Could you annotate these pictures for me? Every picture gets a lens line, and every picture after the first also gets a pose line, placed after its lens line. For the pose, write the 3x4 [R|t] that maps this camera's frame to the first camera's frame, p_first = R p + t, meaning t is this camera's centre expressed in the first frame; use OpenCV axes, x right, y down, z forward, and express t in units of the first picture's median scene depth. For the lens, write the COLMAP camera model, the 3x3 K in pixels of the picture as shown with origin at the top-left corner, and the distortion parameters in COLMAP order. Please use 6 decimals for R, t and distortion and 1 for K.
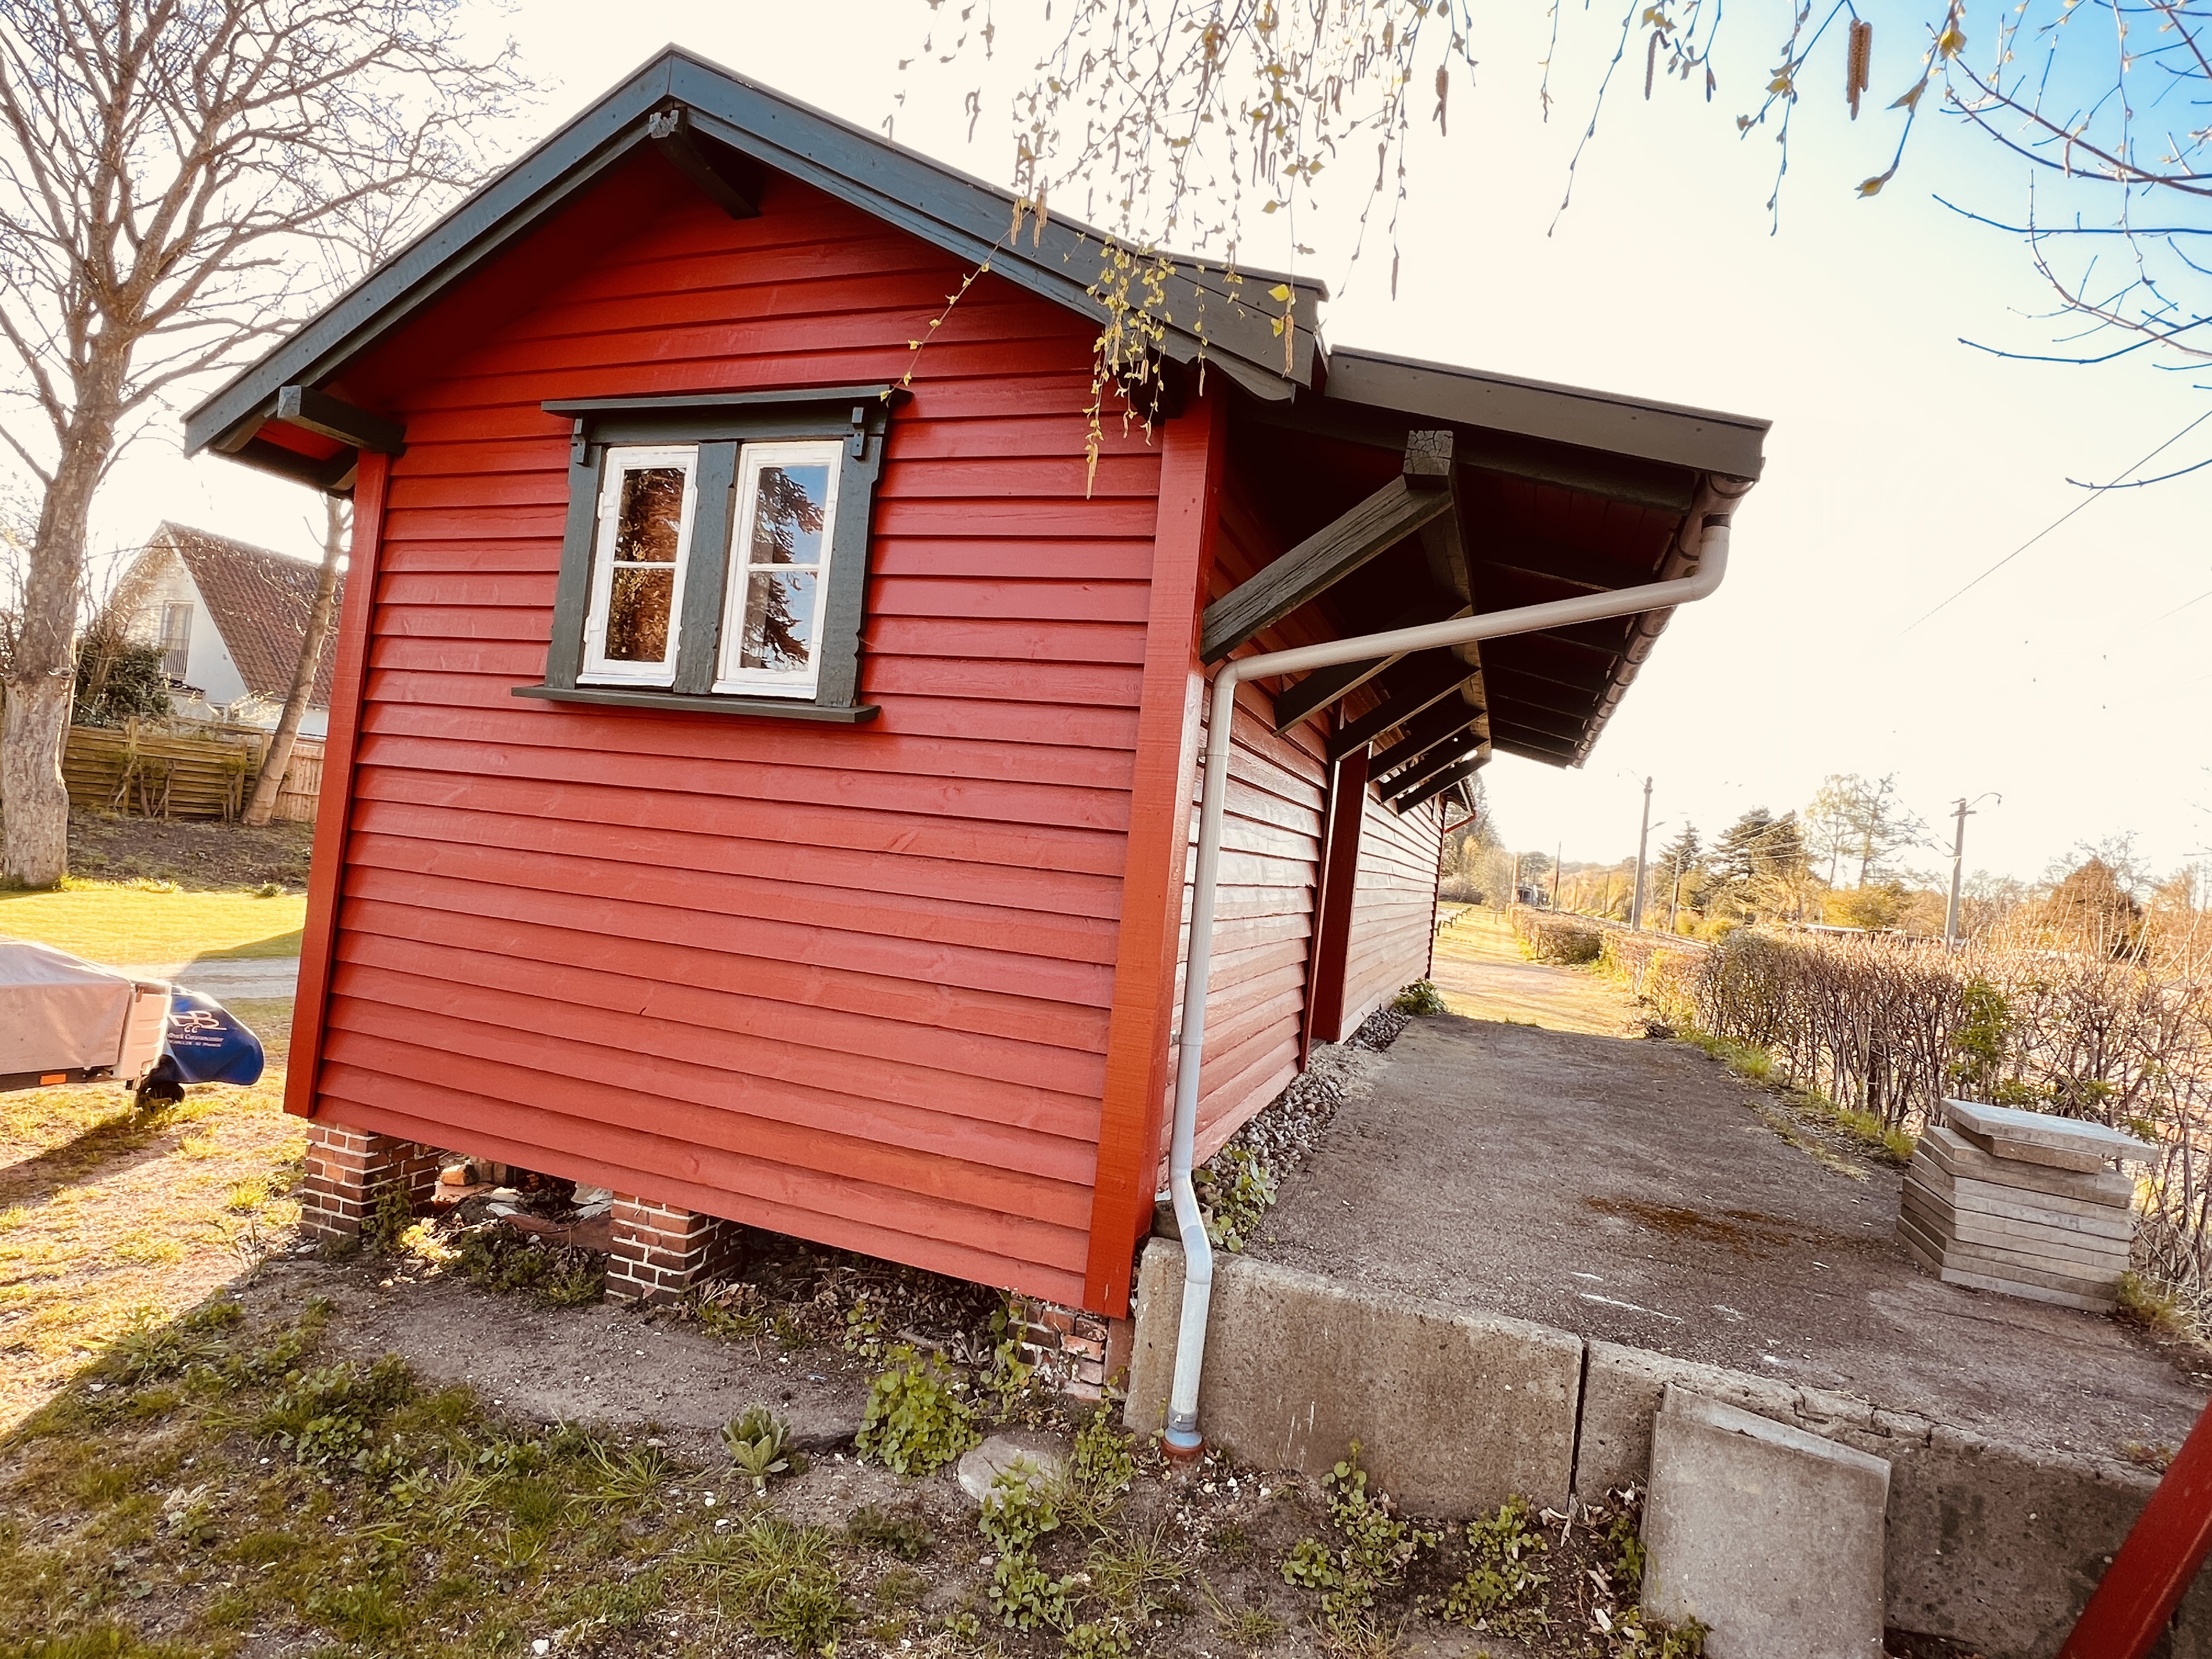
lens RADIAL K [[1080.9, 0, 1106.0], [0, 1080.9, 829.5], [0, 0, 1]] dist [-0.003108, -0.000273]
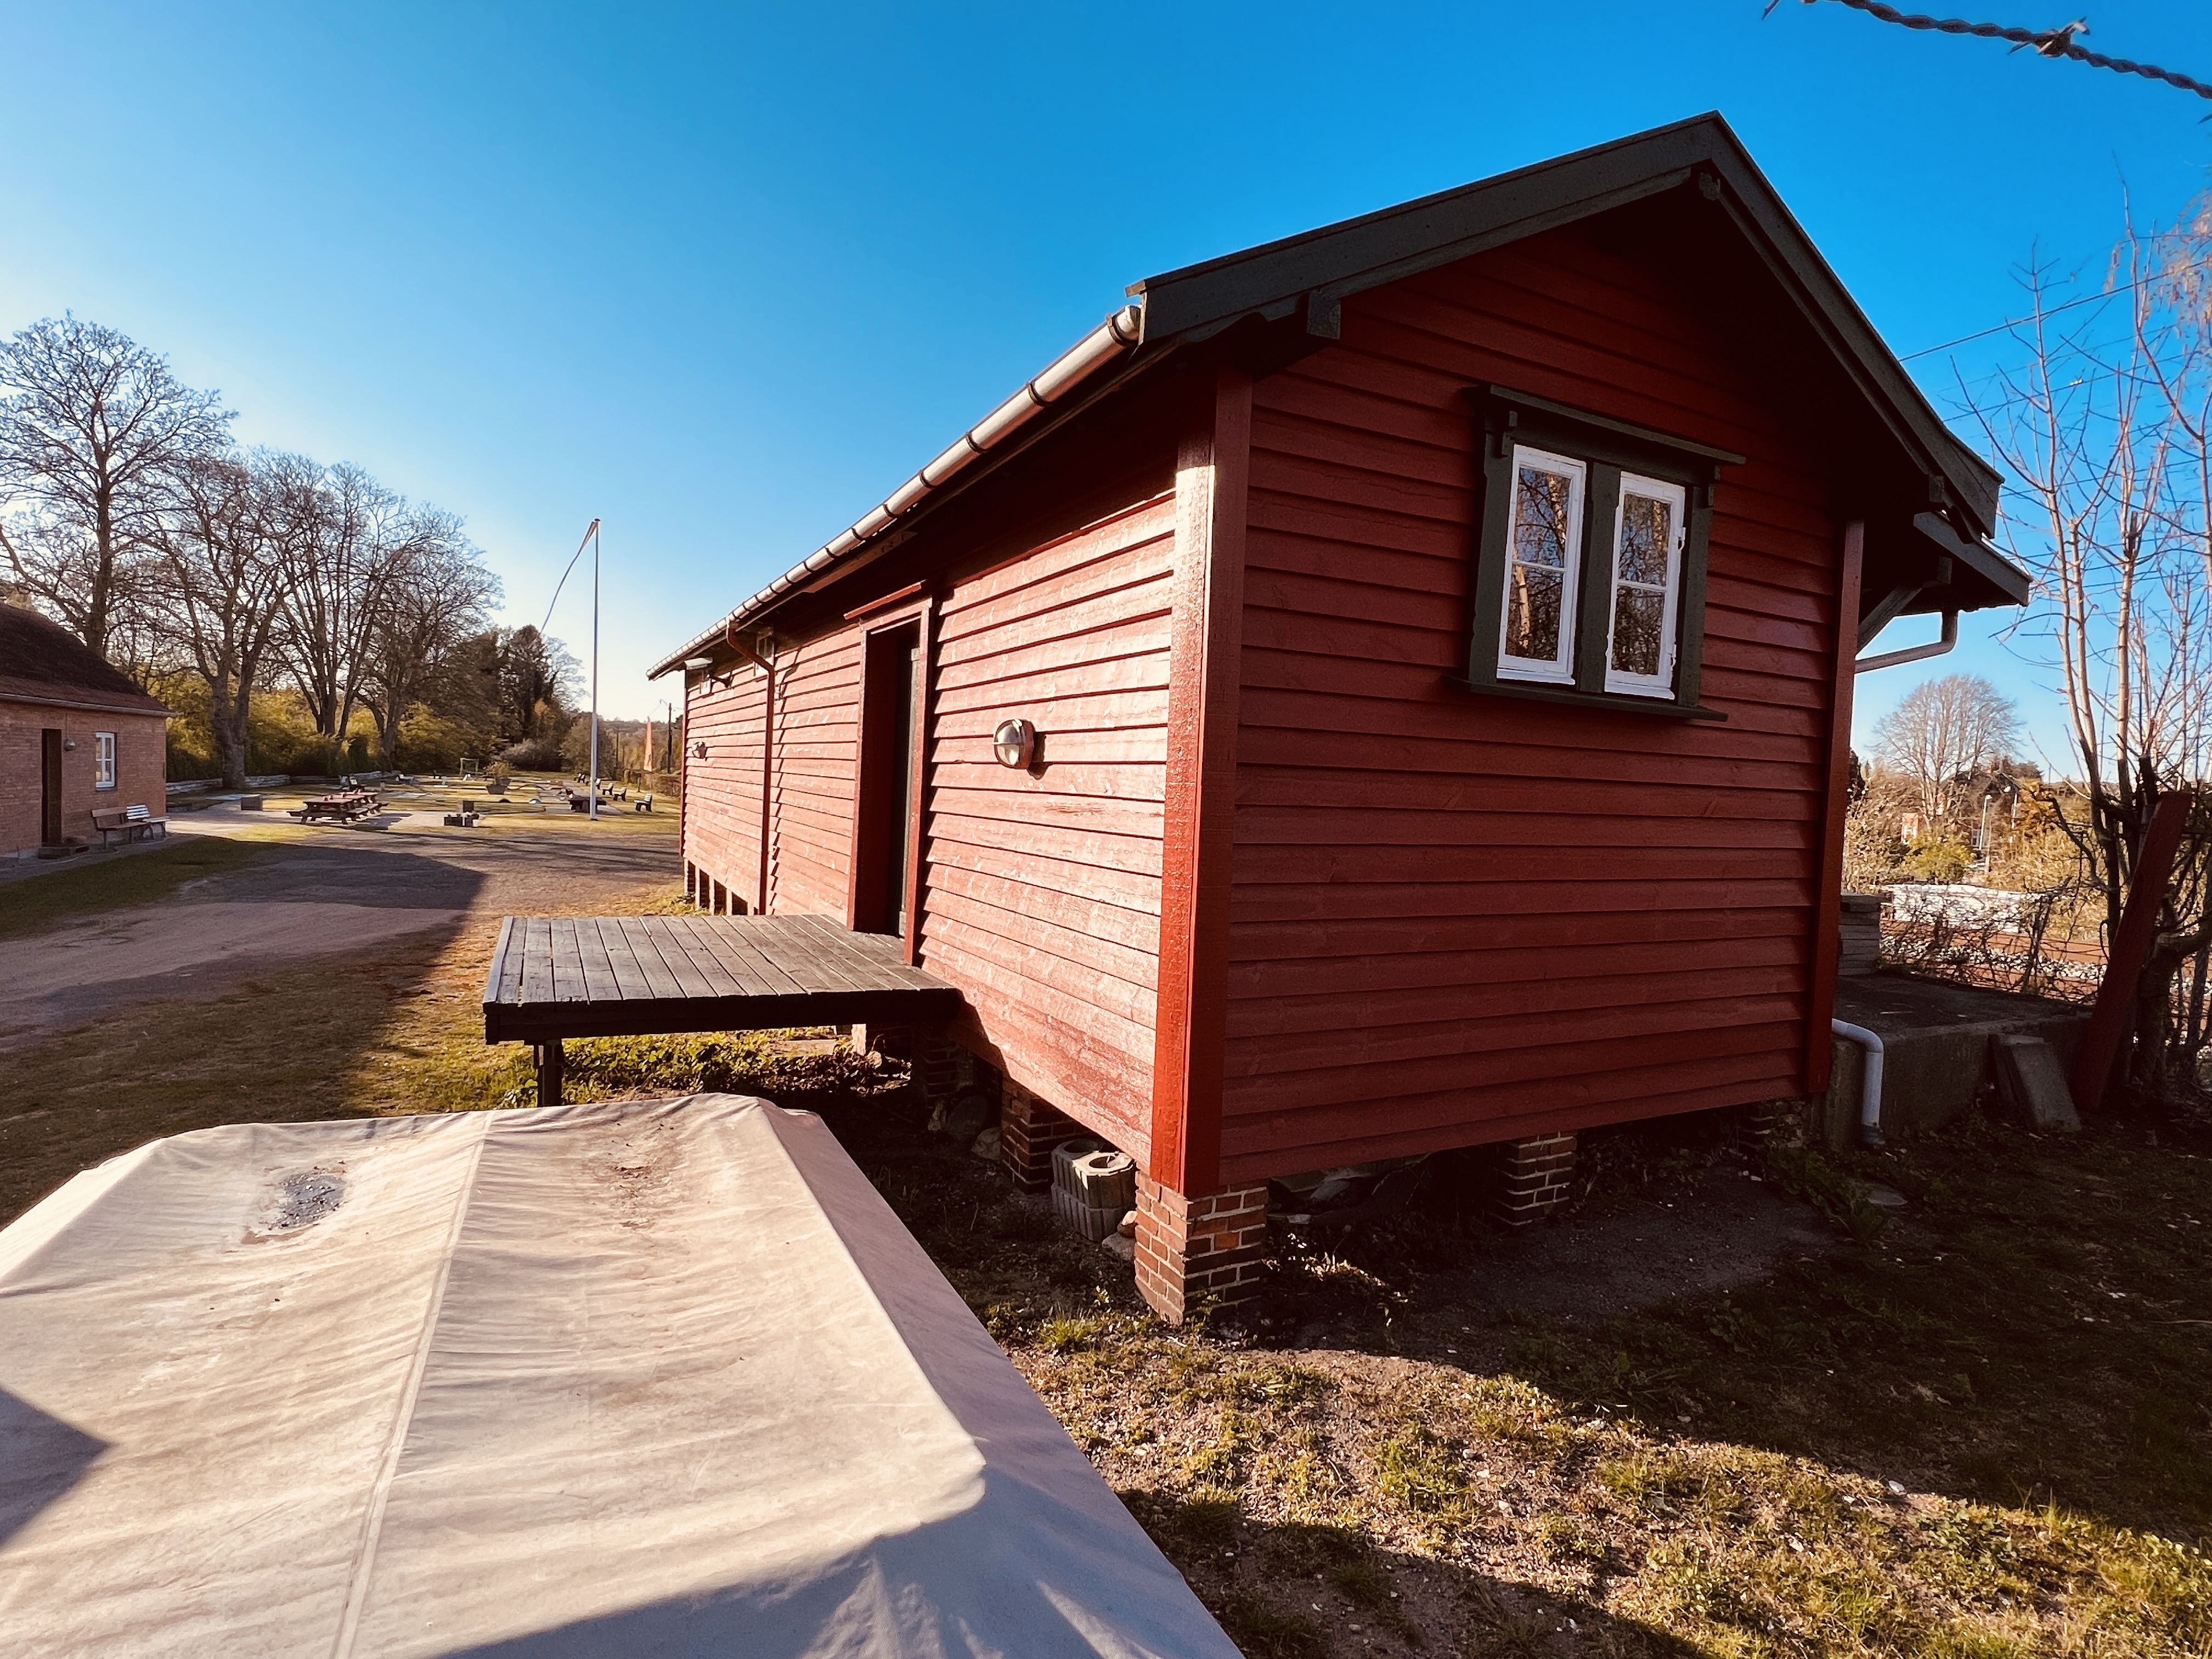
lens RADIAL K [[1124.8, 0, 1106.0], [0, 1124.8, 829.5], [0, 0, 1]] dist [0.001023, 0.000418]
pose [[0.685648, -0.103466, 0.720542, -1.595159], [0.011817, 0.991299, 0.131101, -0.144117], [-0.727837, -0.081375, 0.680905, 0.556192]]
